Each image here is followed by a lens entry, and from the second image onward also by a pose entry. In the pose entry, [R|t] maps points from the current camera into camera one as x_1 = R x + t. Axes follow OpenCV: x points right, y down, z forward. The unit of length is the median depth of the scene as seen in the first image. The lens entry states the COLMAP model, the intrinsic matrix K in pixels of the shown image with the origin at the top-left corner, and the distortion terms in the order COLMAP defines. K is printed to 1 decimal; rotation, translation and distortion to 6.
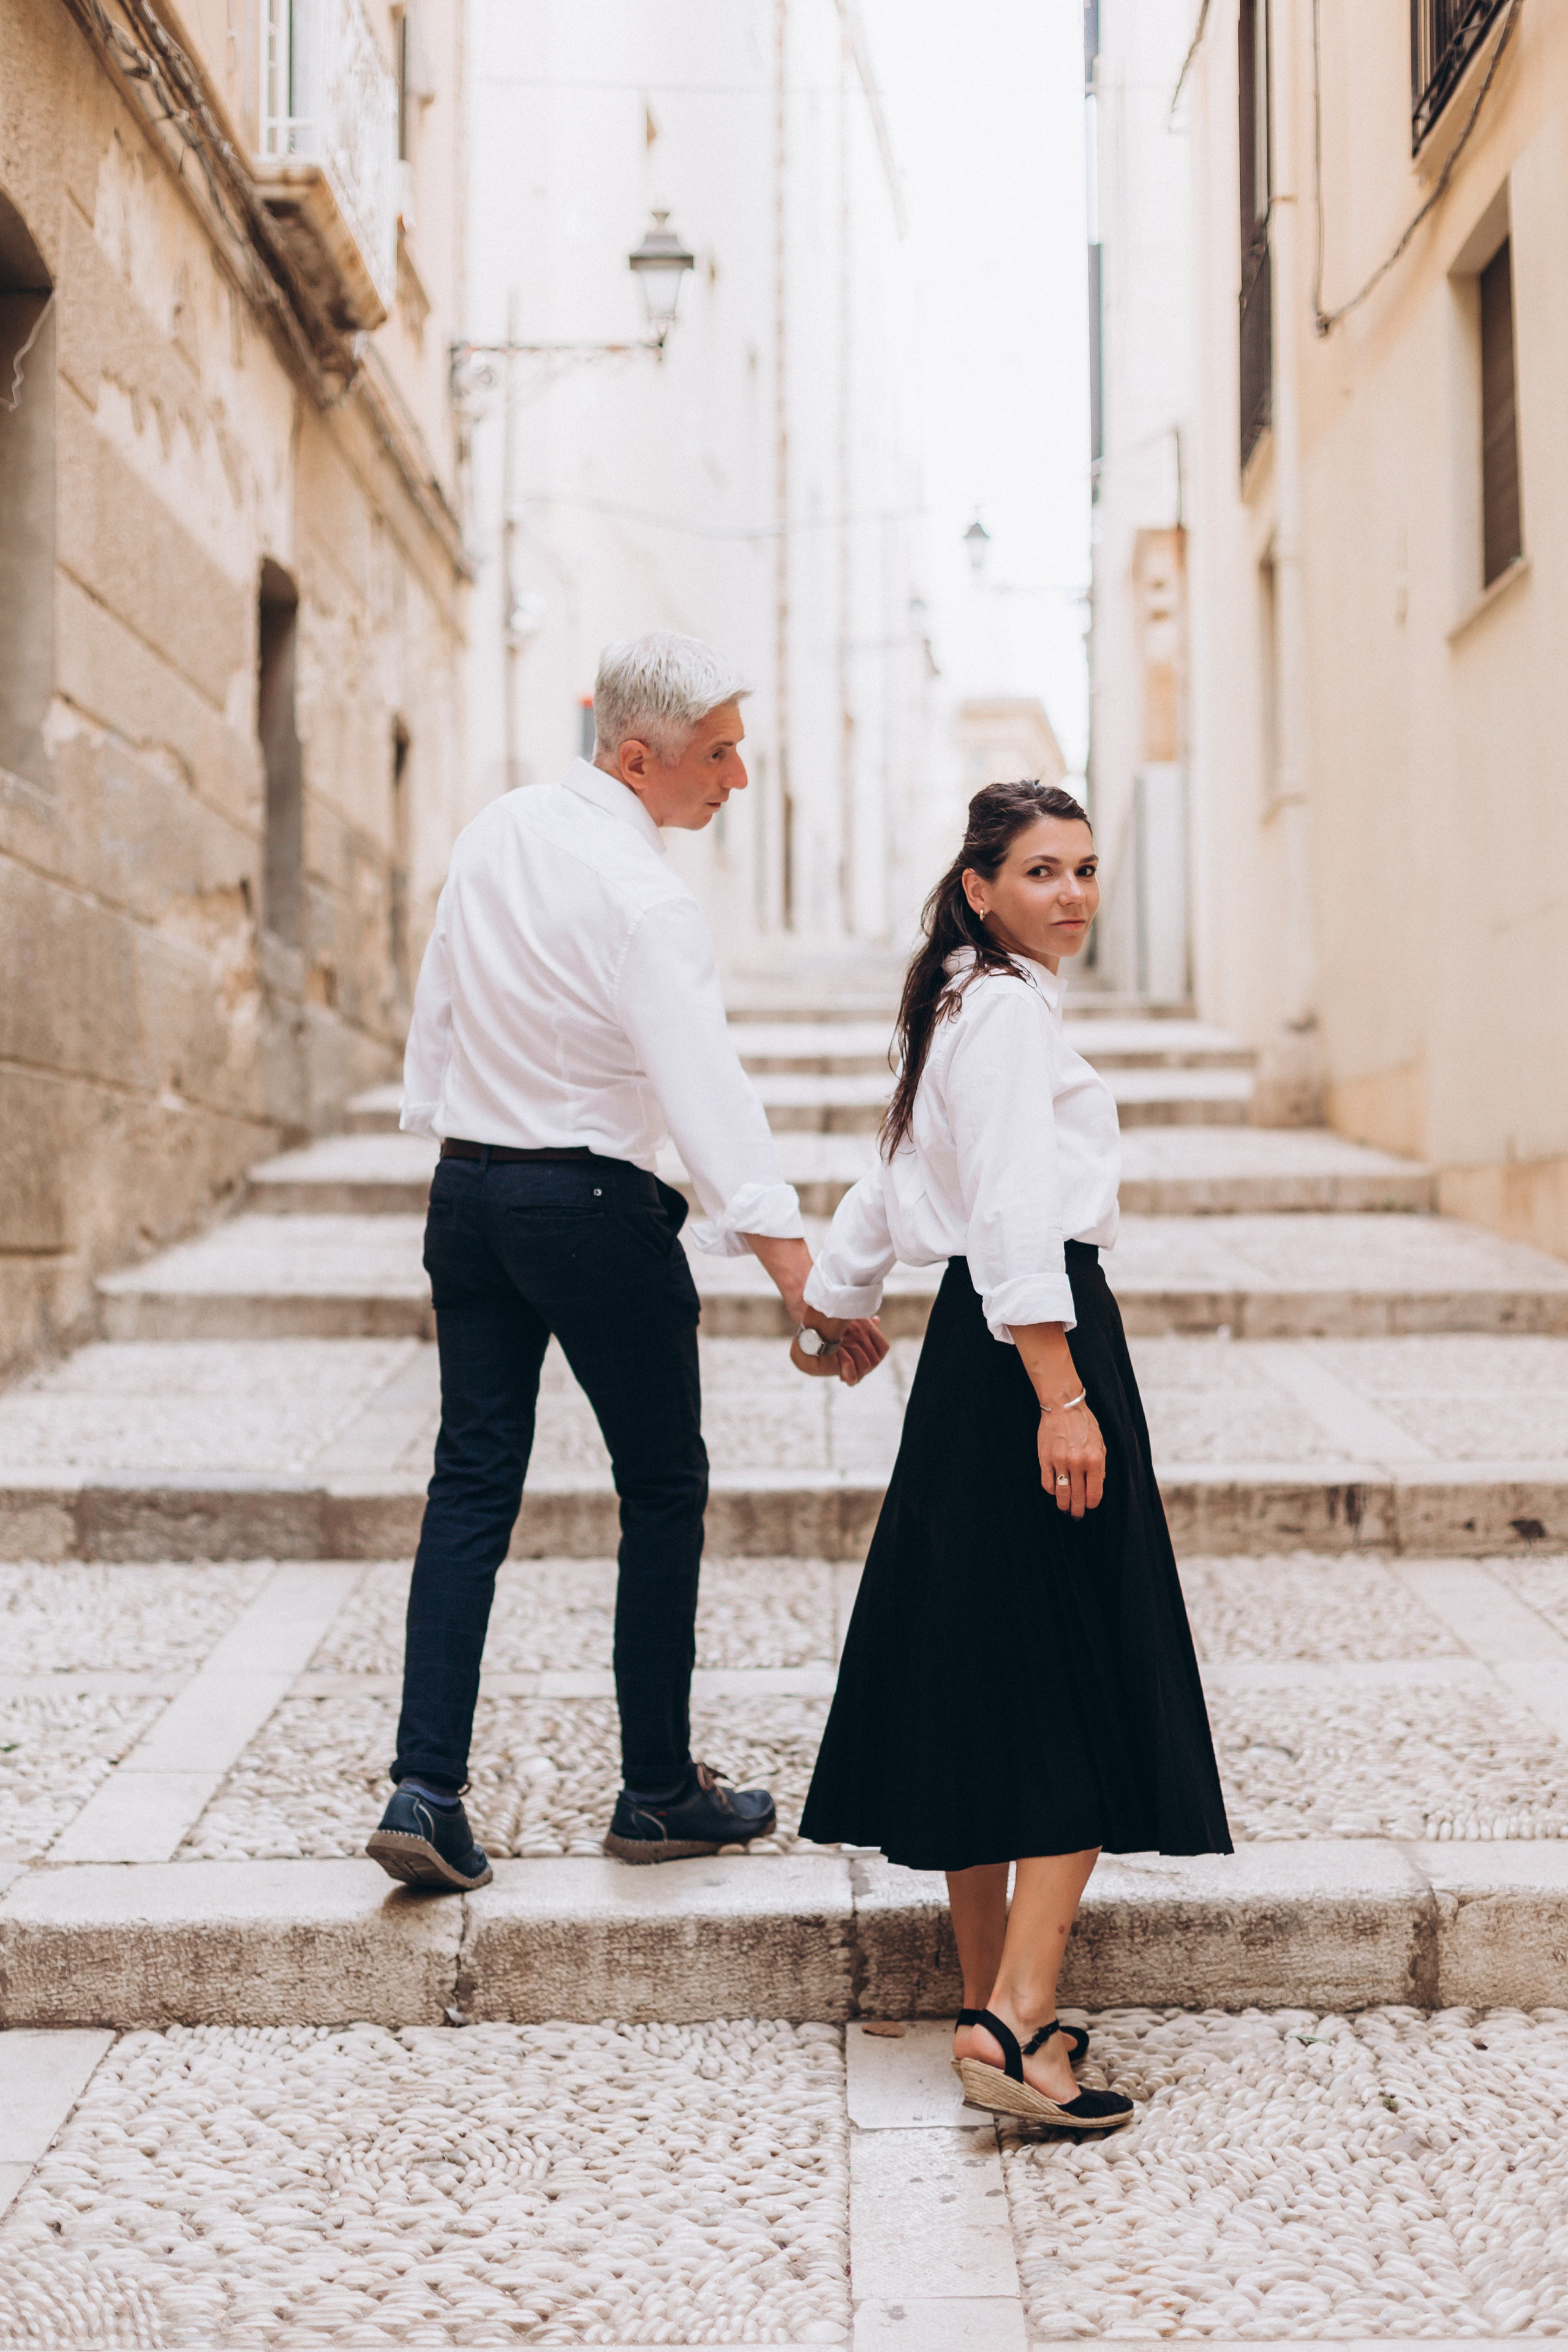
lens RADIAL K [[3333.0, 0, 784.0], [0, 3333.0, 1176.0], [0, 0, 1]] dist [0.025657, 0.007502]
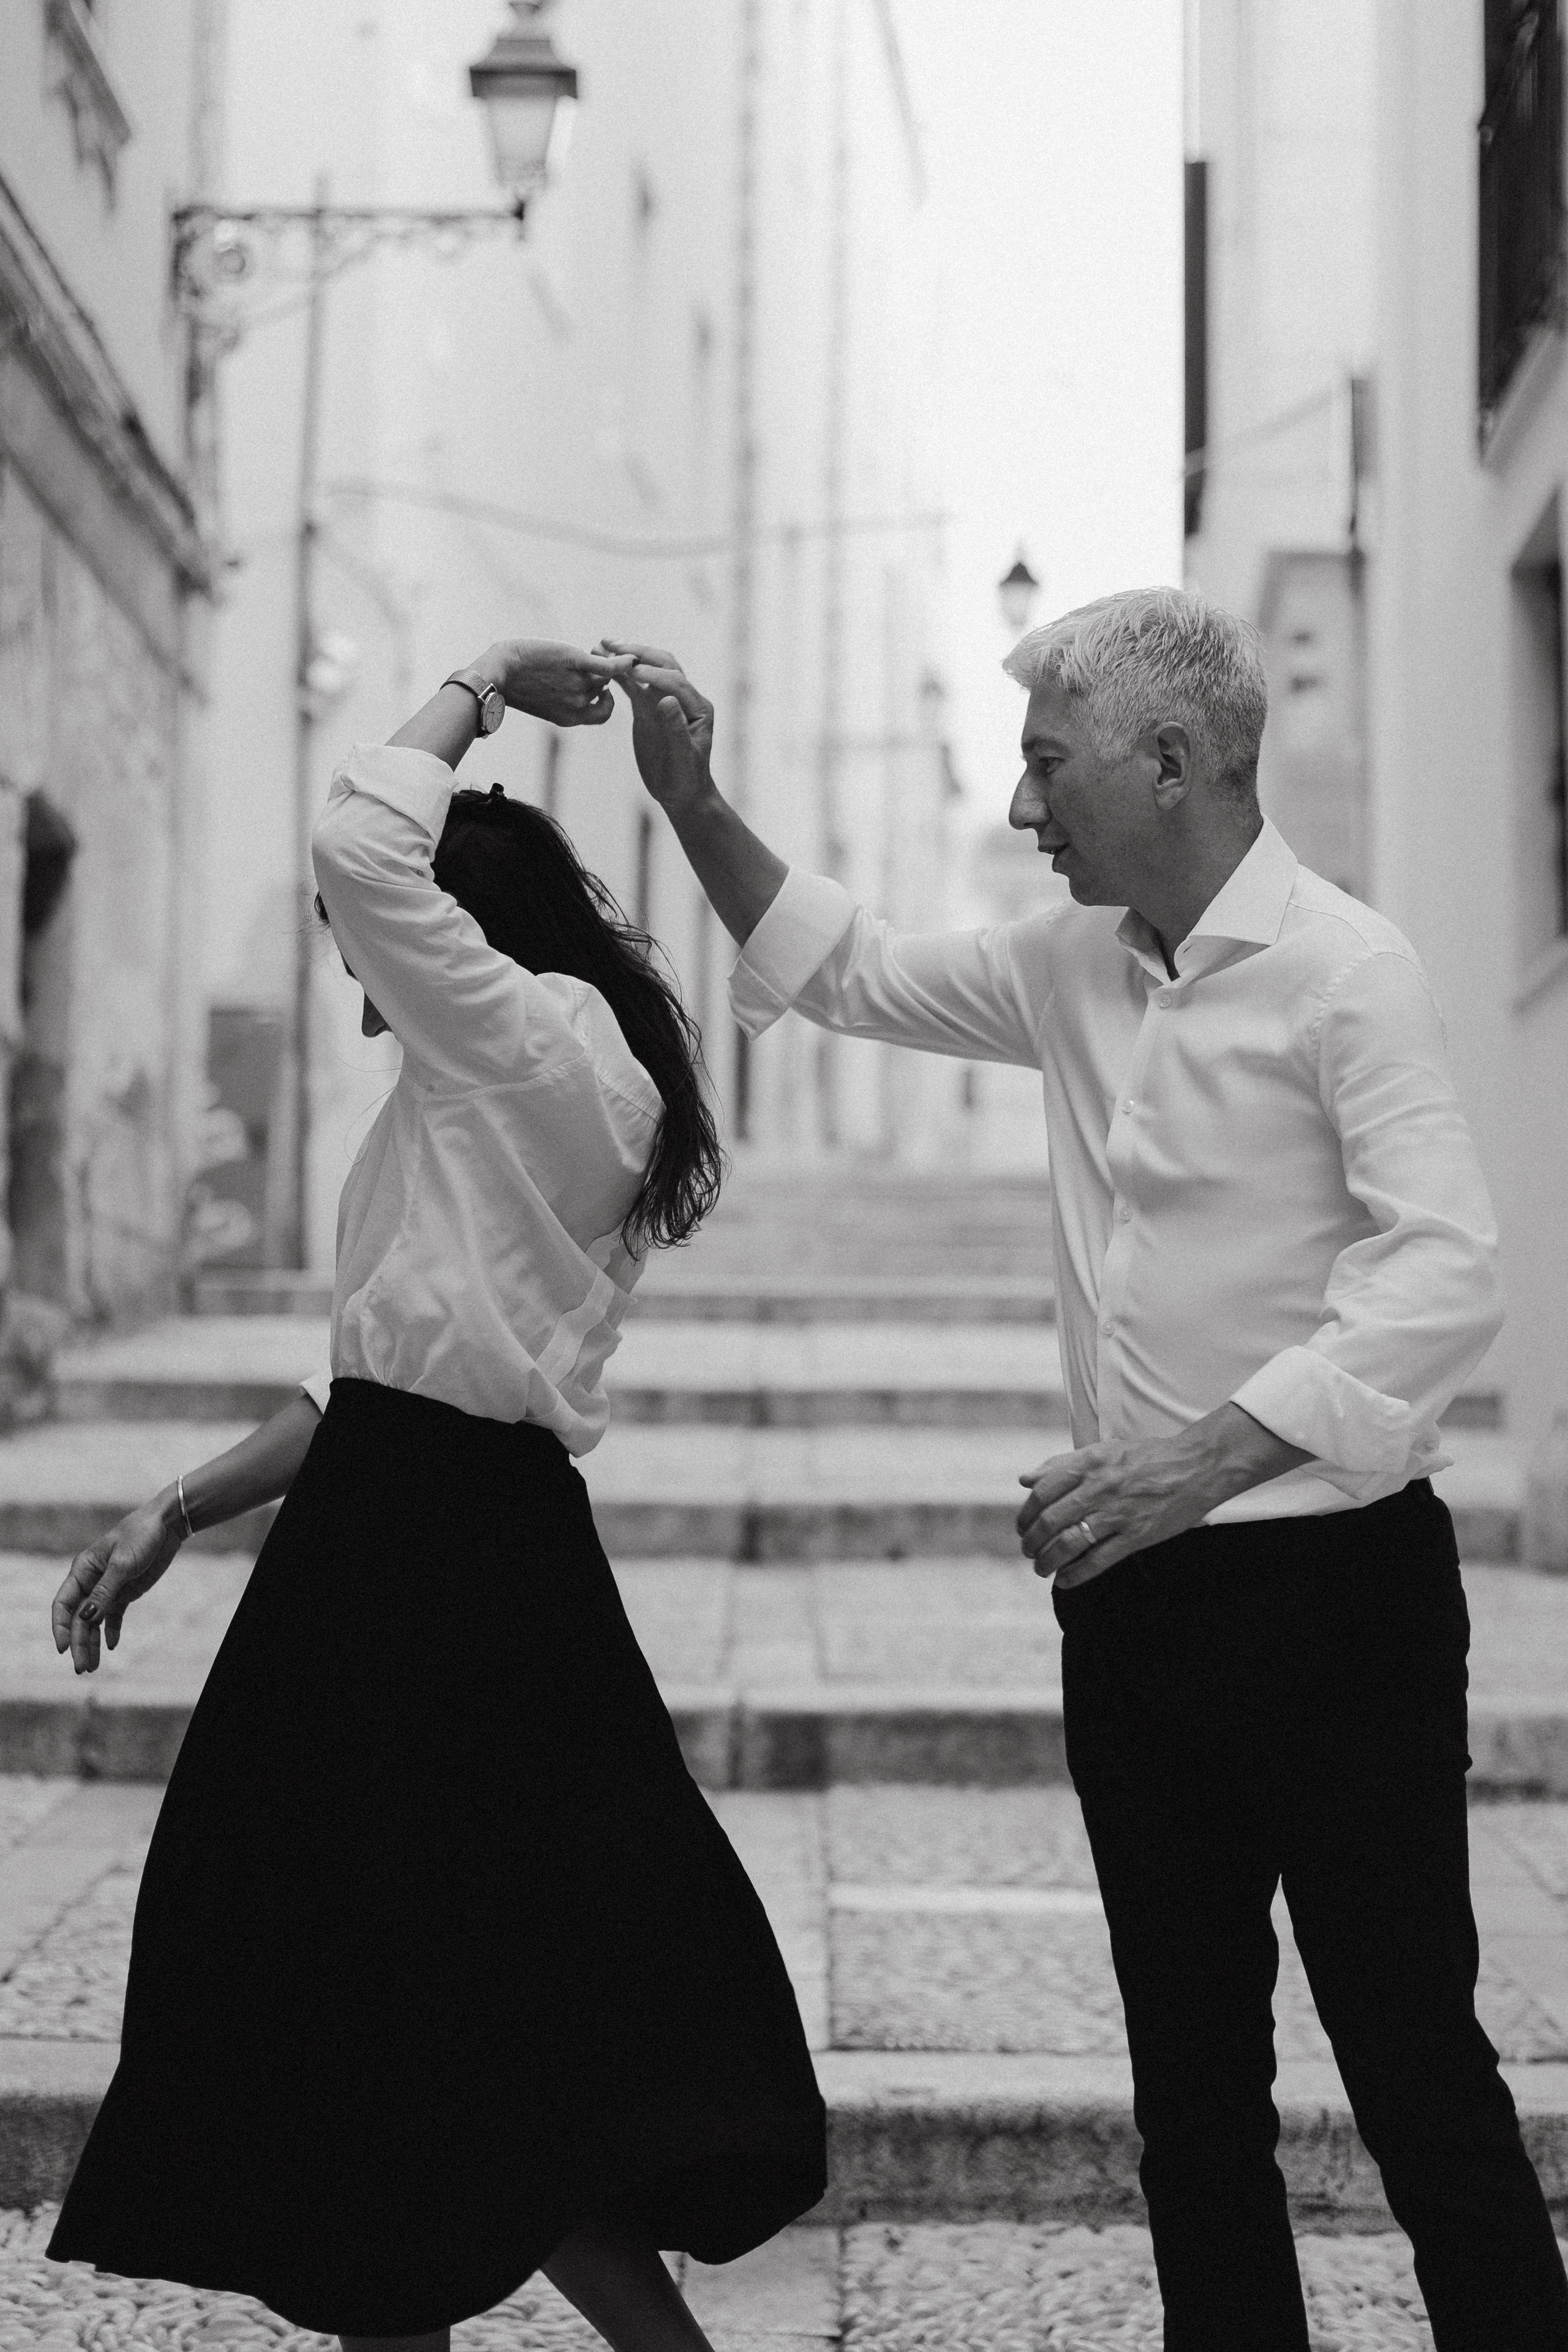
lens RADIAL K [[3375.0, 0, 784.0], [0, 3375.0, 1176.0], [0, 0, 1]] dist [-0.023410, 0.020643]
pose [[0.999828, 0.018438, -0.002102, 0.015492], [-0.018517, 0.998734, -0.046782, -0.042387], [0.001237, 0.046812, 0.998903, 0.371921]]
